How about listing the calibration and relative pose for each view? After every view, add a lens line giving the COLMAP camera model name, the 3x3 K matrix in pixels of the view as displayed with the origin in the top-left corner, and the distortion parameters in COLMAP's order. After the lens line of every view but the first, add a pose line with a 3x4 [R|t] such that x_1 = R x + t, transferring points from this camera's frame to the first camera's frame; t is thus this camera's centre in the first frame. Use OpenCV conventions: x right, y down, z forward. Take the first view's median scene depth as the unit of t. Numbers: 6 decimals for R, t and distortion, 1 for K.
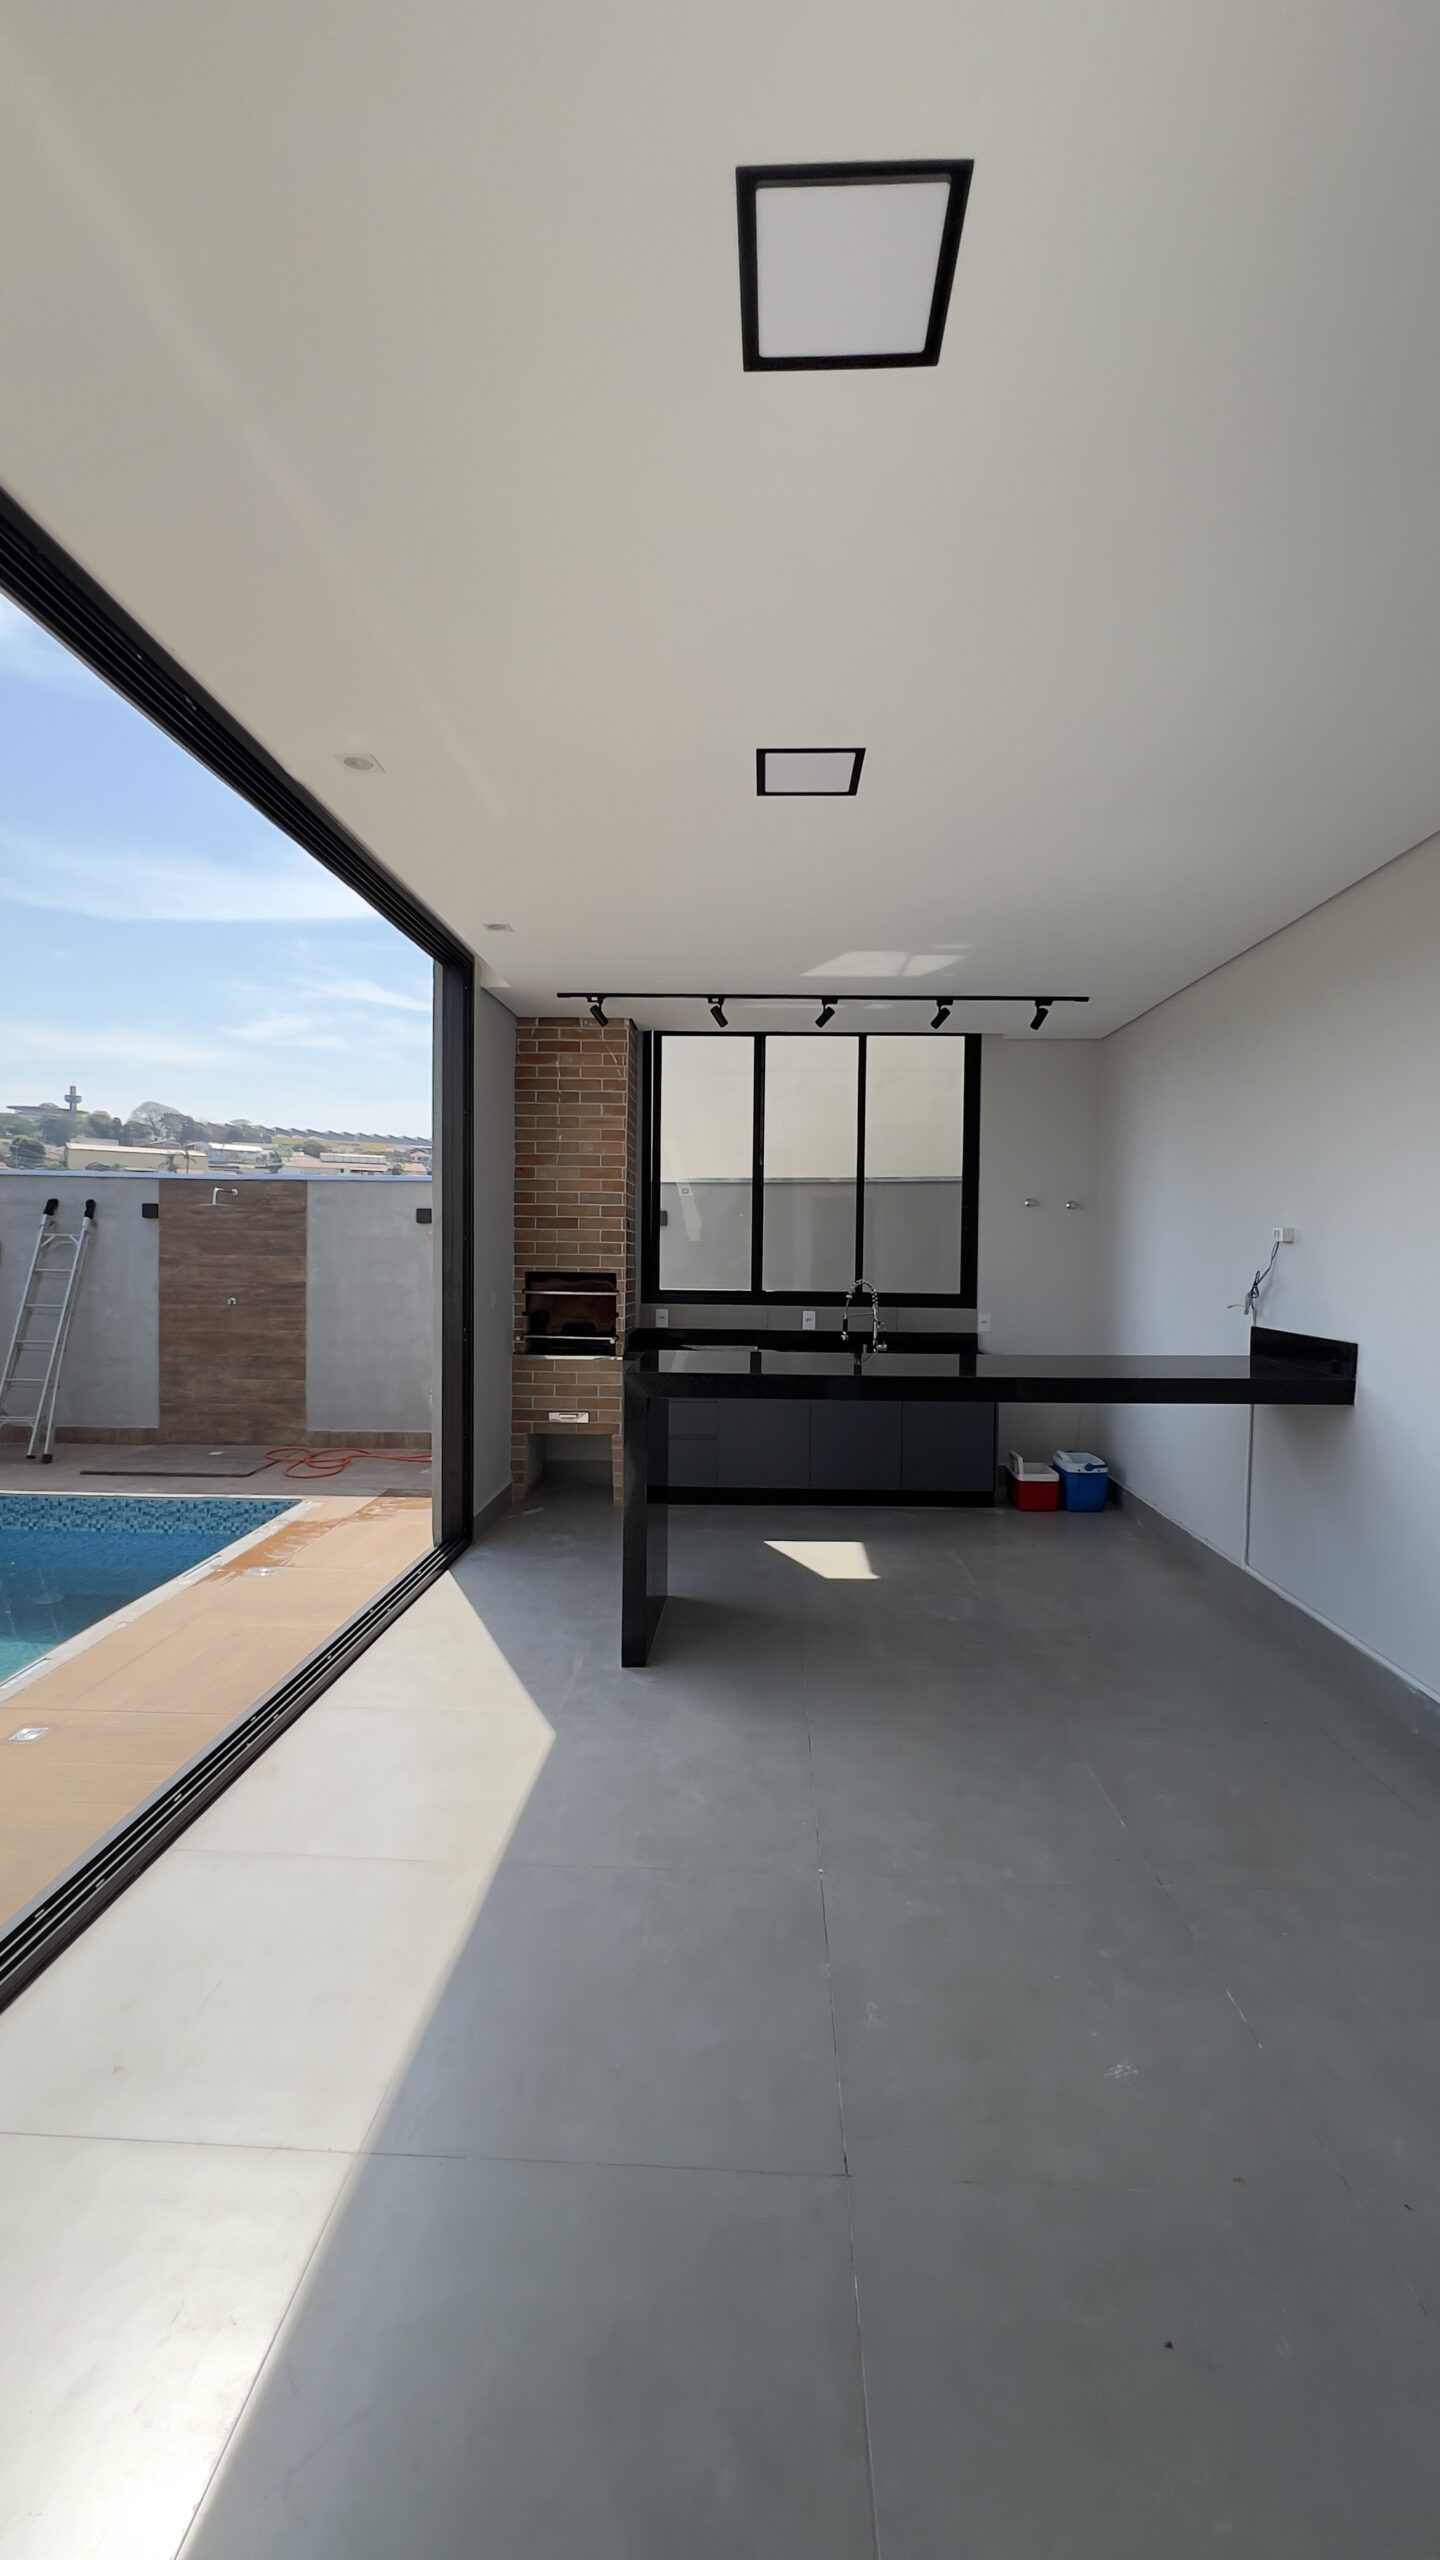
lens RADIAL K [[1036.5, 0, 719.8], [0, 1036.5, 1270.1], [0, 0, 1]] dist [-0.003146, 0.001483]
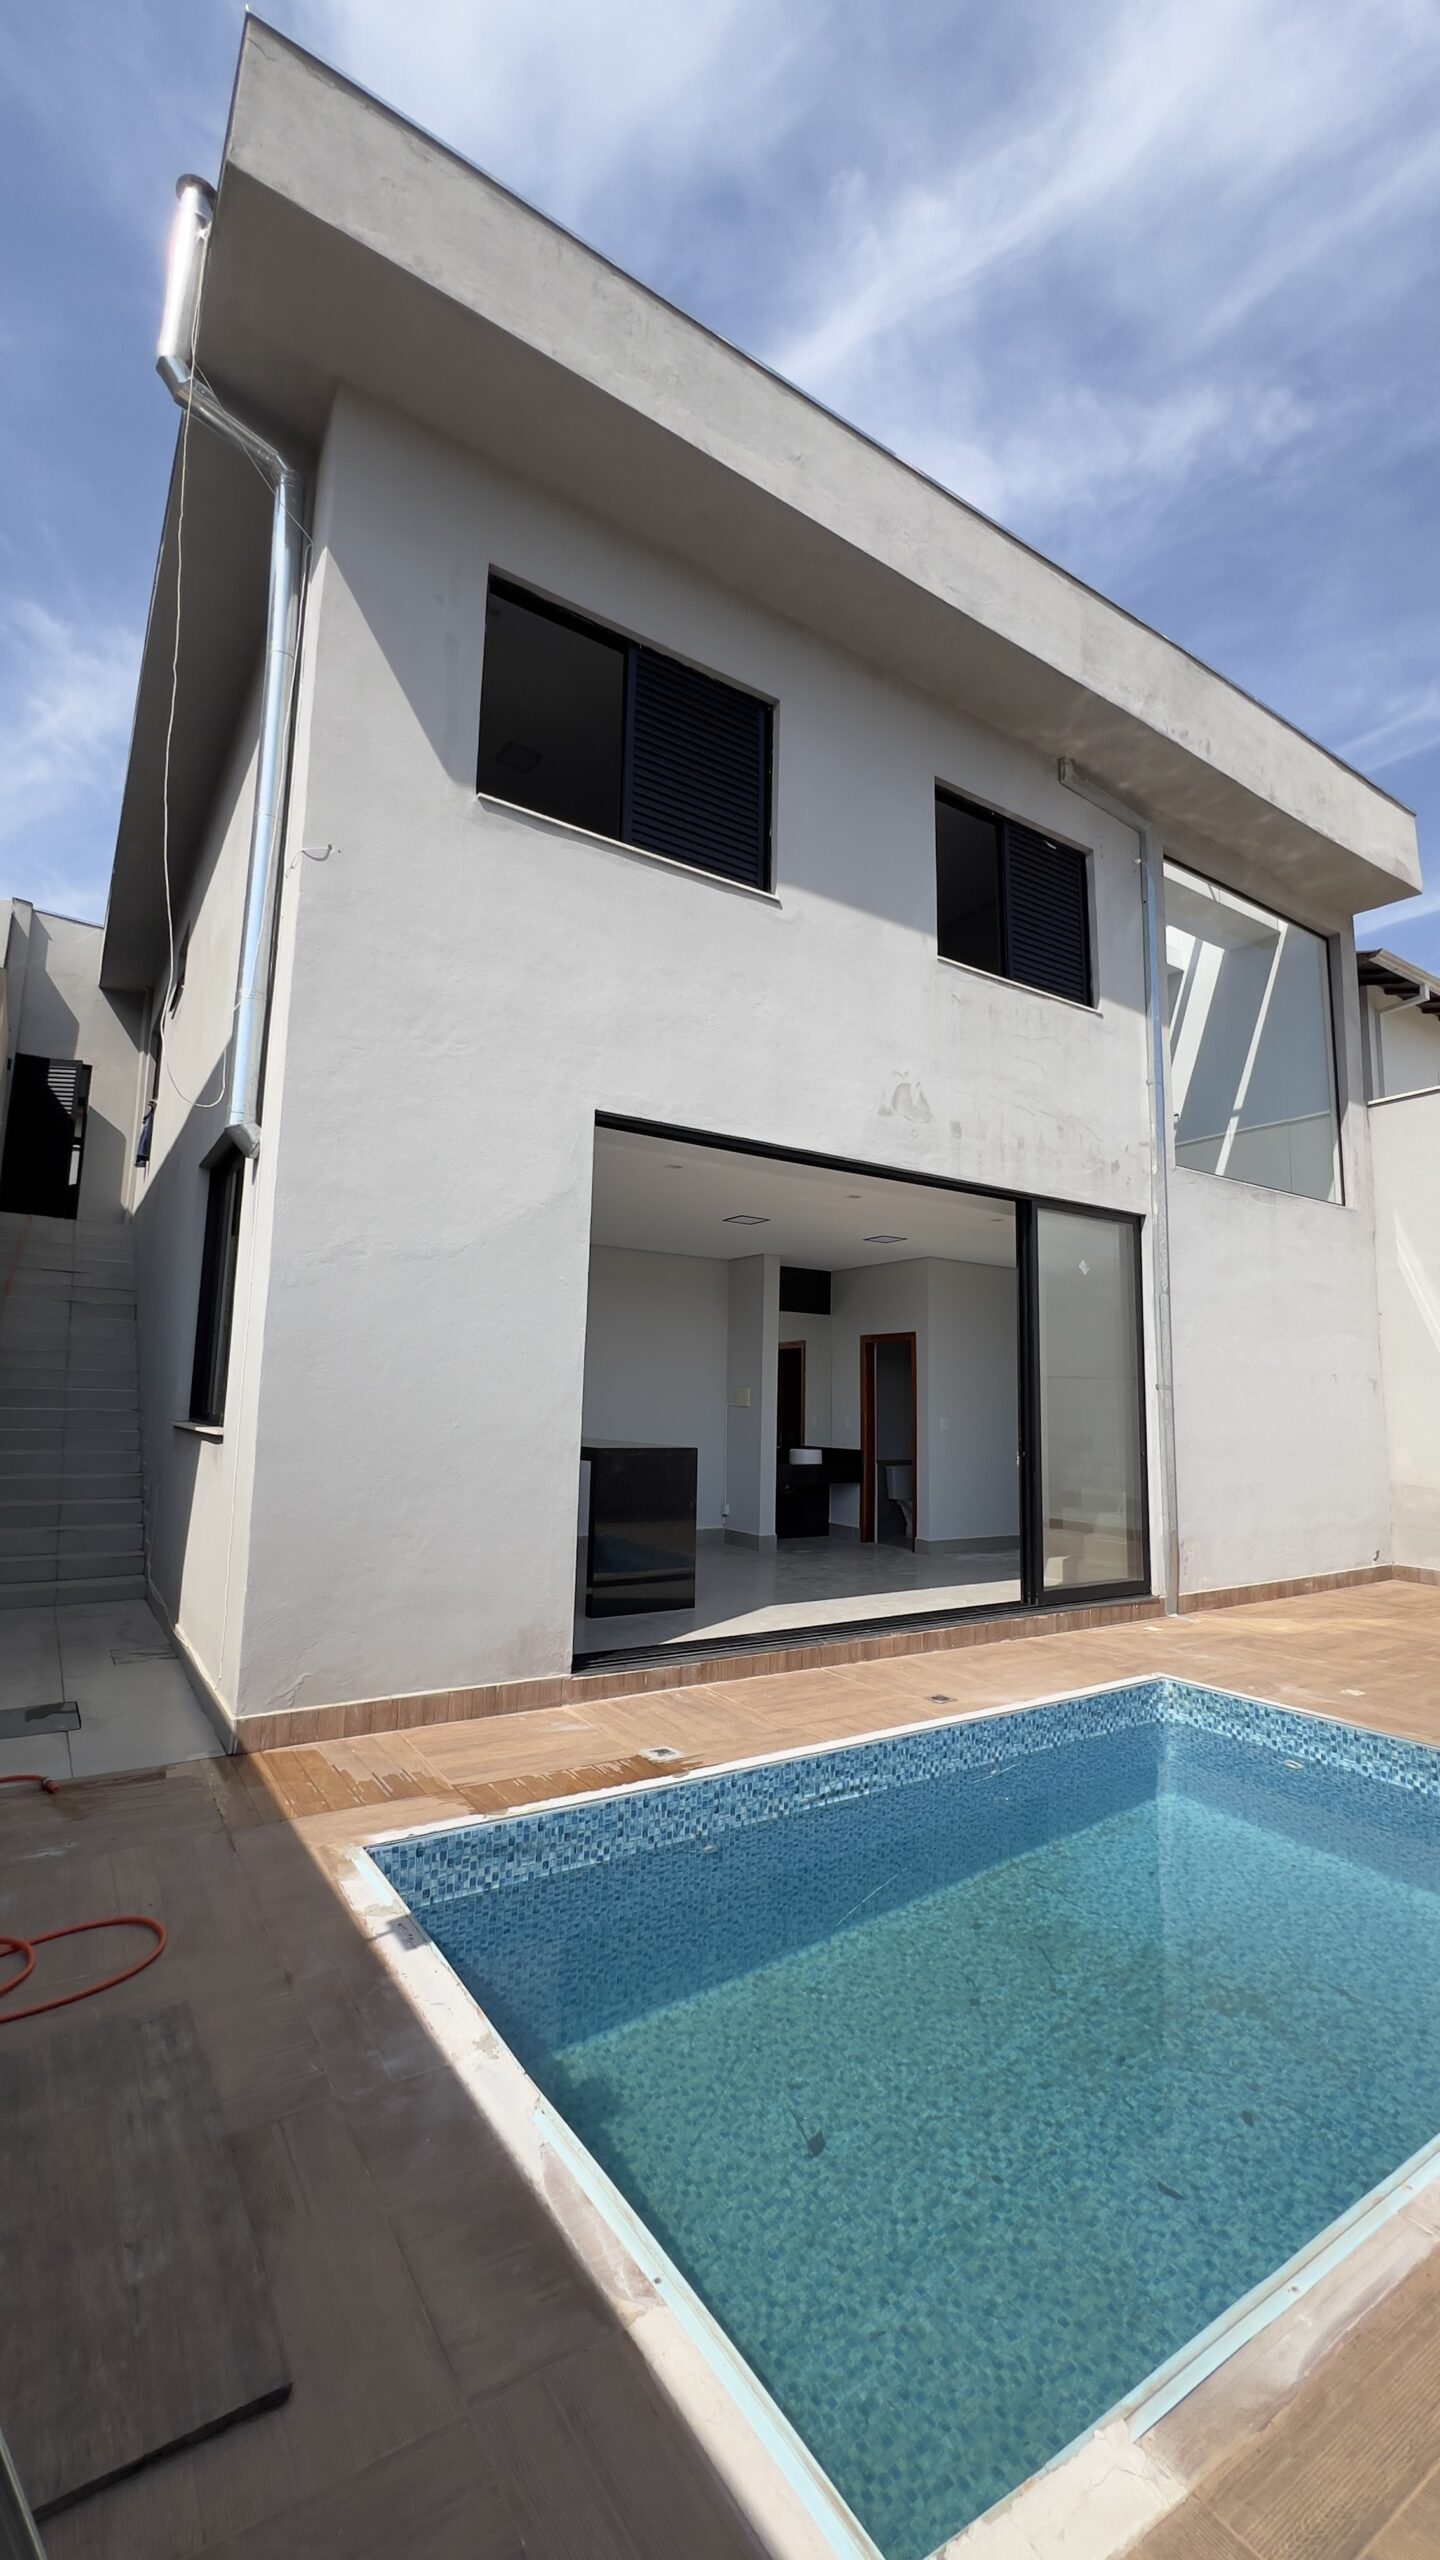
lens RADIAL K [[1036.5, 0, 718.3], [0, 1036.5, 1270.1], [0, 0, 1]] dist [-0.003146, 0.001483]
pose [[-0.581492, 0.080352, 0.809575, -1.032112], [-0.010071, 0.994323, -0.105923, -0.013946], [-0.813490, -0.069747, -0.577381, 1.283109]]
